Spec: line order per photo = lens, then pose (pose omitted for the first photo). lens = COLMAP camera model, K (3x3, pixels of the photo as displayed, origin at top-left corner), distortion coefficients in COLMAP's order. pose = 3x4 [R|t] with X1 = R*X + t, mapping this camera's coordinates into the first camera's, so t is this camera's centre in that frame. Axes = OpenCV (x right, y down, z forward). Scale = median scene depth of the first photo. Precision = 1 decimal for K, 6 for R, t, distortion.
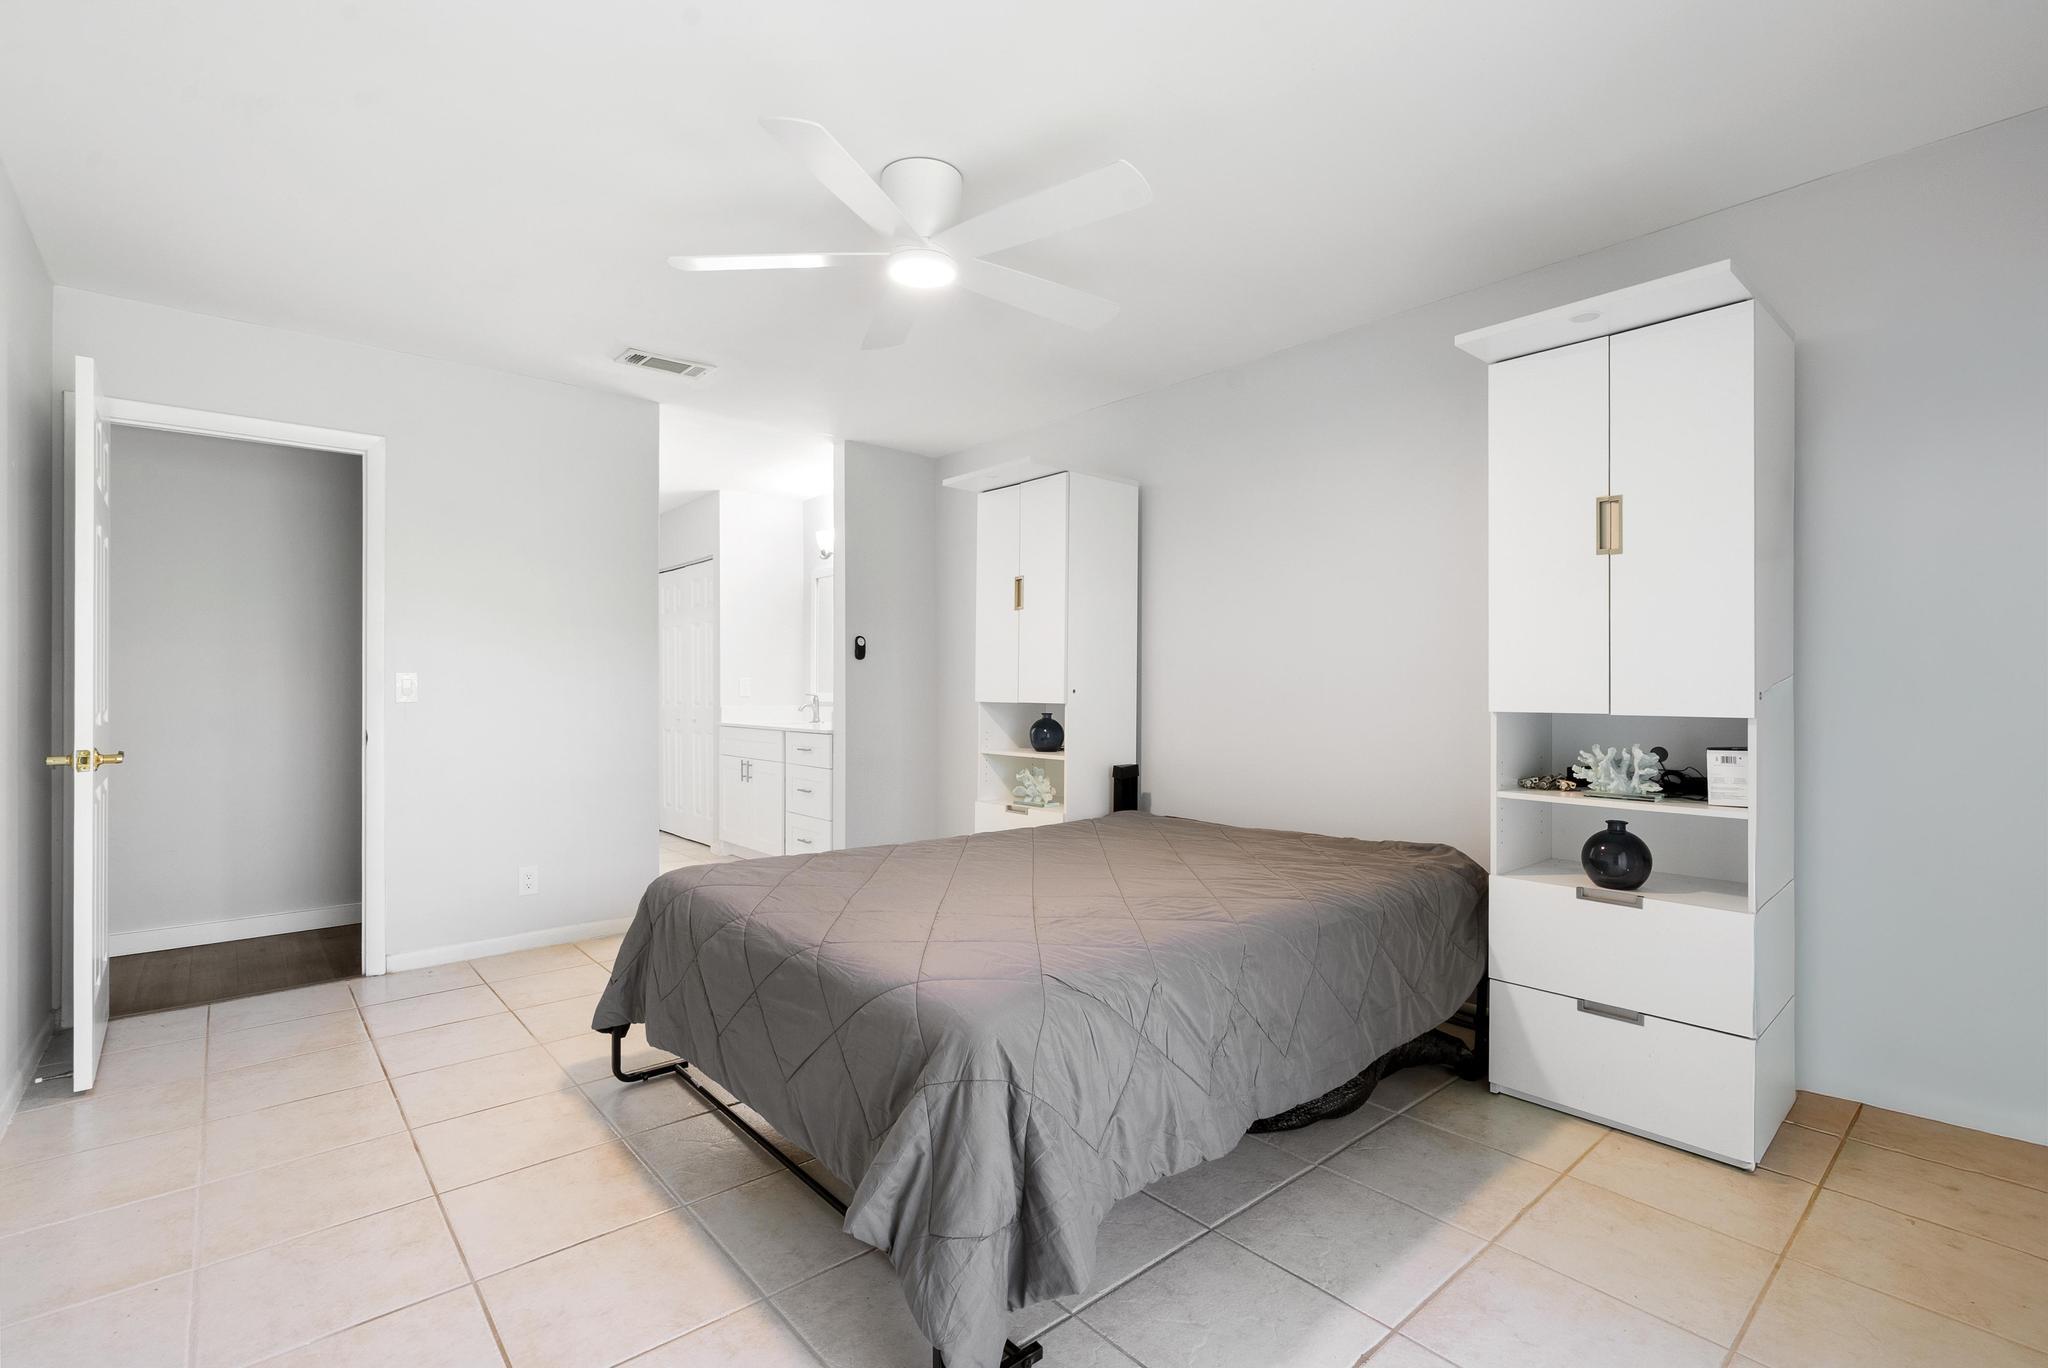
lens RADIAL K [[929.4, 0, 1012.5], [0, 929.4, 688.8], [0, 0, 1]] dist [-0.008675, 0.001924]
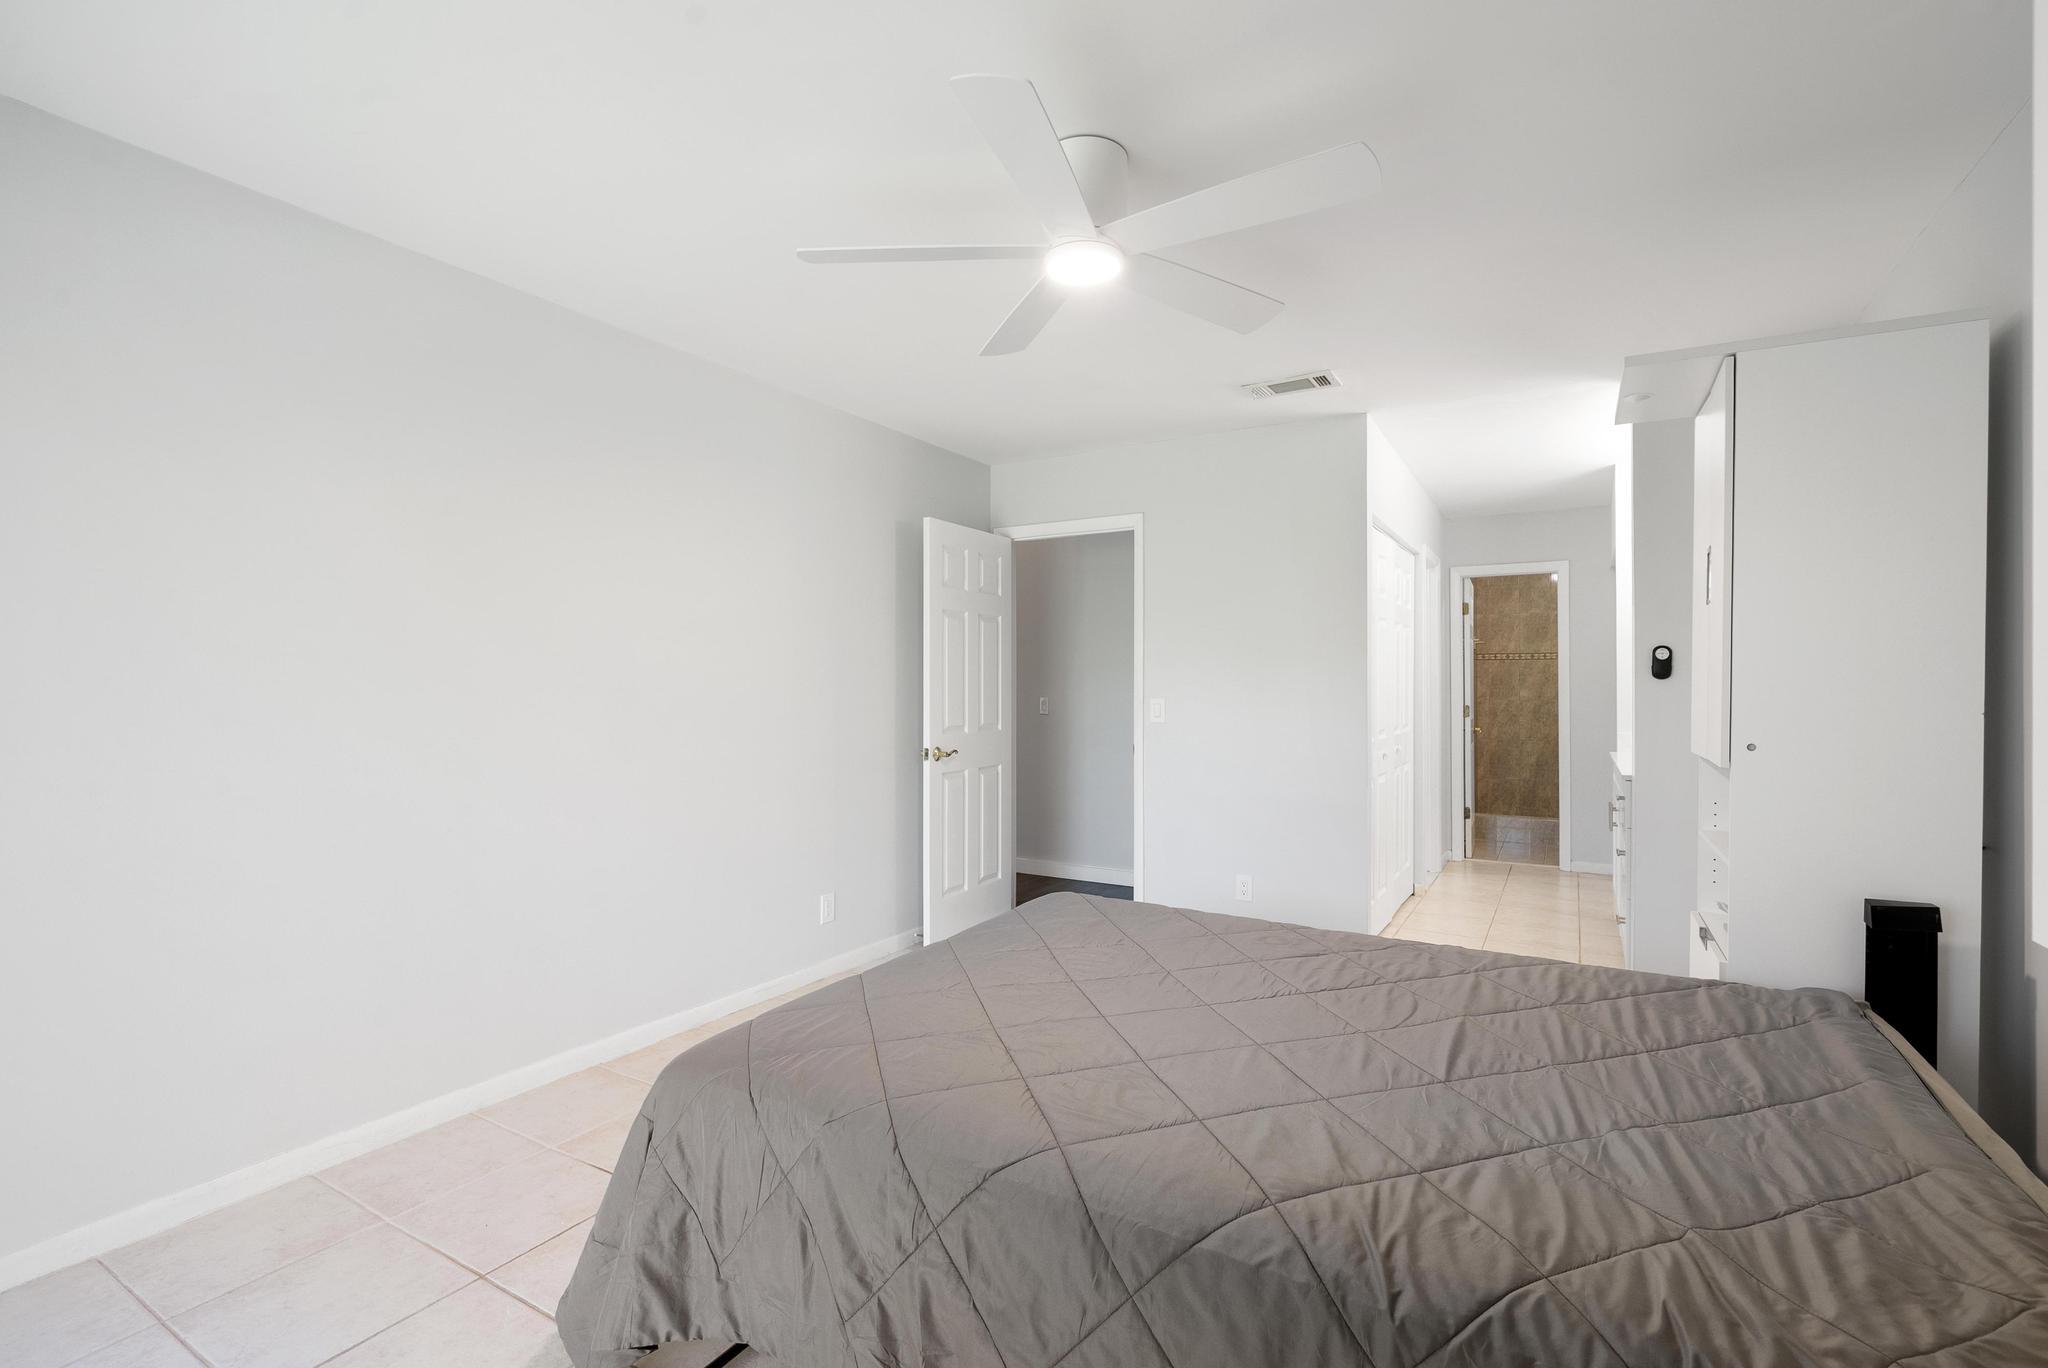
lens RADIAL K [[929.4, 0, 1024.2], [0, 929.4, 675.5], [0, 0, 1]] dist [-0.008675, 0.001924]
pose [[0.321334, -0.012091, -0.946889, 0.293627], [-0.003918, 0.999893, -0.014097, -0.019432], [0.946958, 0.008240, 0.321253, 0.268440]]
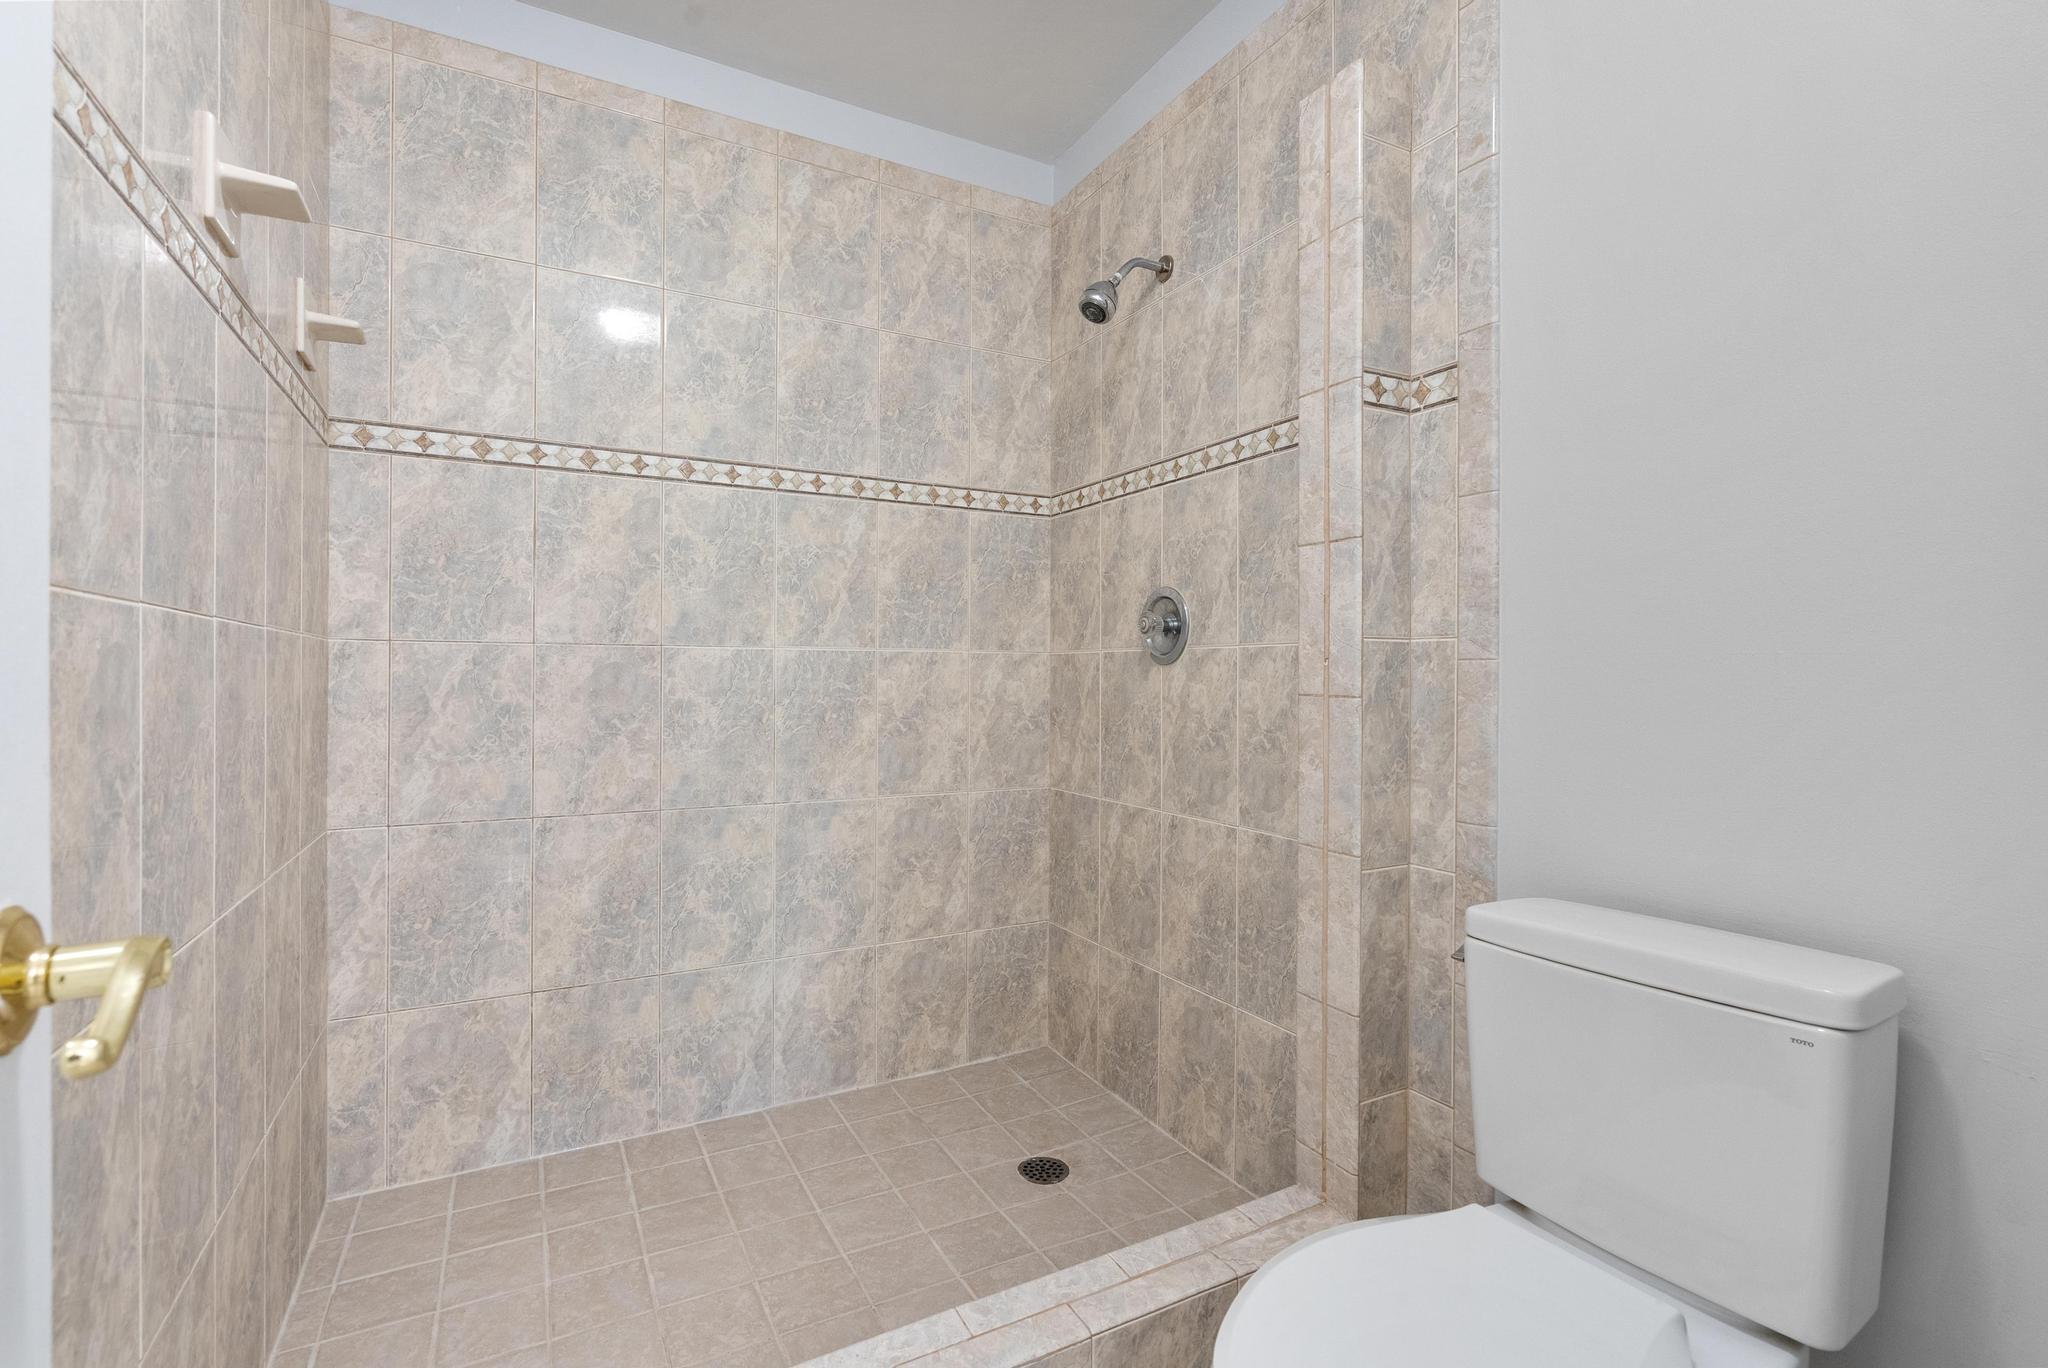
lens RADIAL K [[929.4, 0, 1026.1], [0, 929.4, 675.4], [0, 0, 1]] dist [-0.008675, 0.001924]
pose [[0.973707, -0.000835, -0.227803, -0.563723], [-0.000192, 0.999990, -0.004487, 0.007942], [0.227804, 0.004413, 0.973697, 1.164444]]
